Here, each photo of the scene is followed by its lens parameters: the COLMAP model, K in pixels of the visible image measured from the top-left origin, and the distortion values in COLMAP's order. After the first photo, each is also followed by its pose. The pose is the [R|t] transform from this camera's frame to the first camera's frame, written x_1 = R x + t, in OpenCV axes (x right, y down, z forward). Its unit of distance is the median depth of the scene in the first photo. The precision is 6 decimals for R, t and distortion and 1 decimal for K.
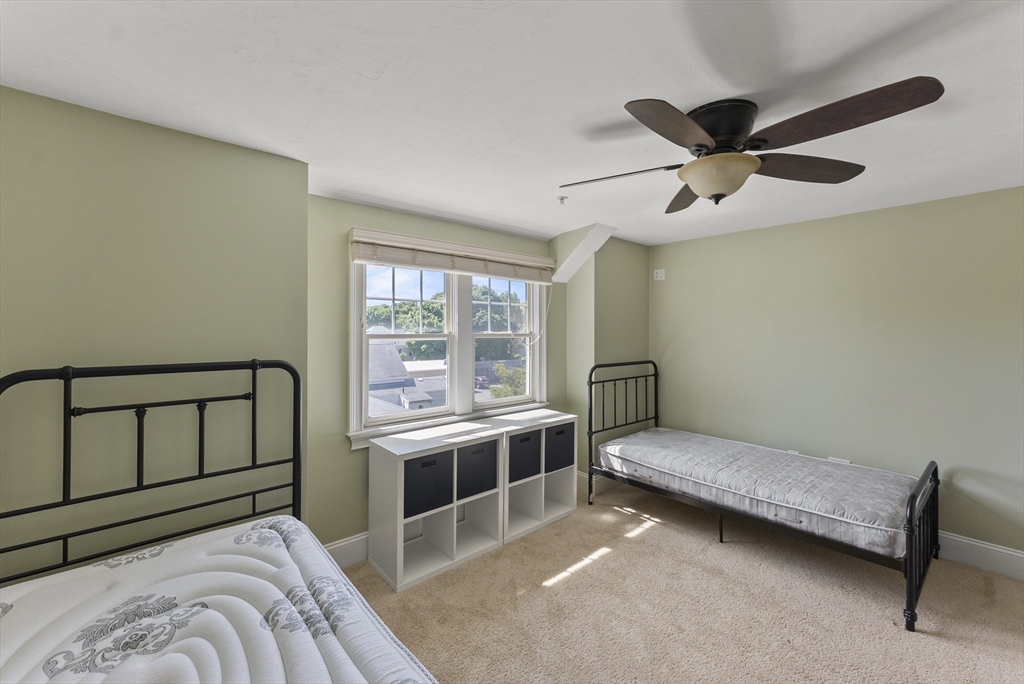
lens RADIAL K [[418.5, 0, 508.0], [0, 418.5, 322.6], [0, 0, 1]] dist [0.000469, 0.000220]
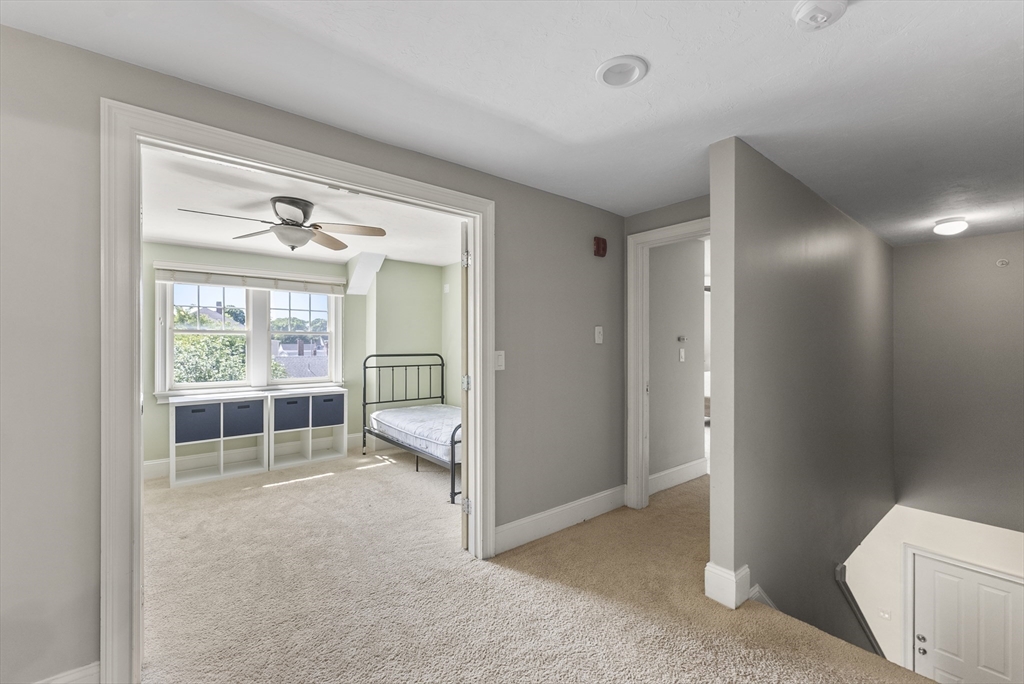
lens RADIAL K [[423.8, 0, 512.0], [0, 423.8, 342.0], [0, 0, 1]] dist [-0.000277, 0.000083]
pose [[0.999553, -0.001818, -0.029853, 0.833592], [0.002216, 0.999909, 0.013317, 0.049031], [0.029826, -0.013378, 0.999466, -0.440860]]
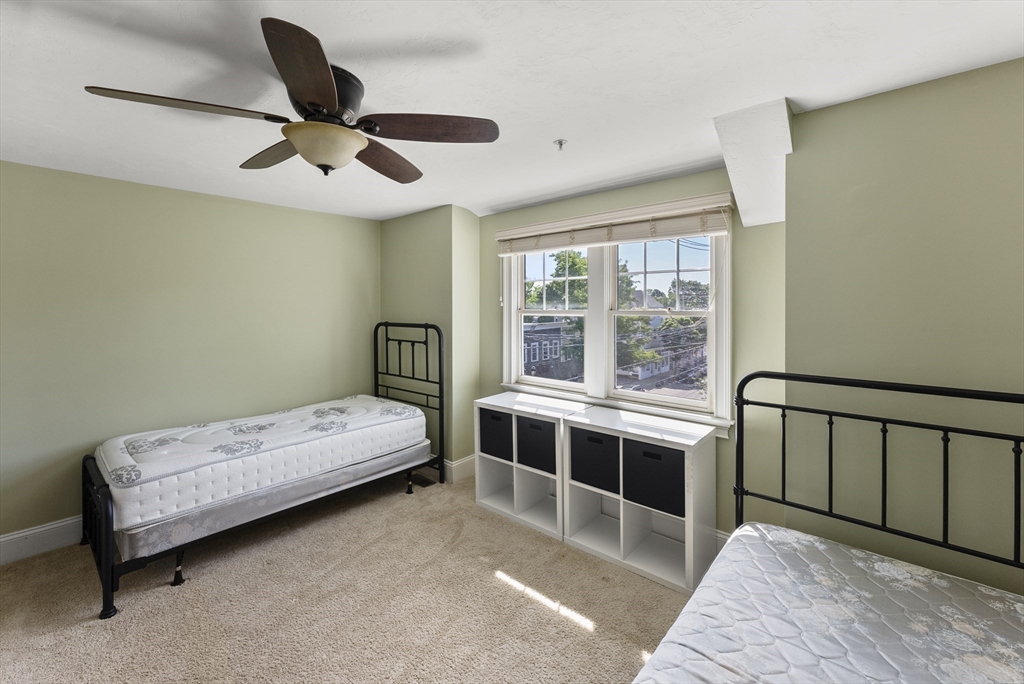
lens RADIAL K [[424.4, 0, 509.1], [0, 424.4, 302.6], [0, 0, 1]] dist [0.000351, -0.000033]
pose [[0.123377, -0.010989, -0.992299, 0.833152], [0.020492, 0.999754, -0.008524, 0.012962], [0.992148, -0.019282, 0.123572, 0.720218]]
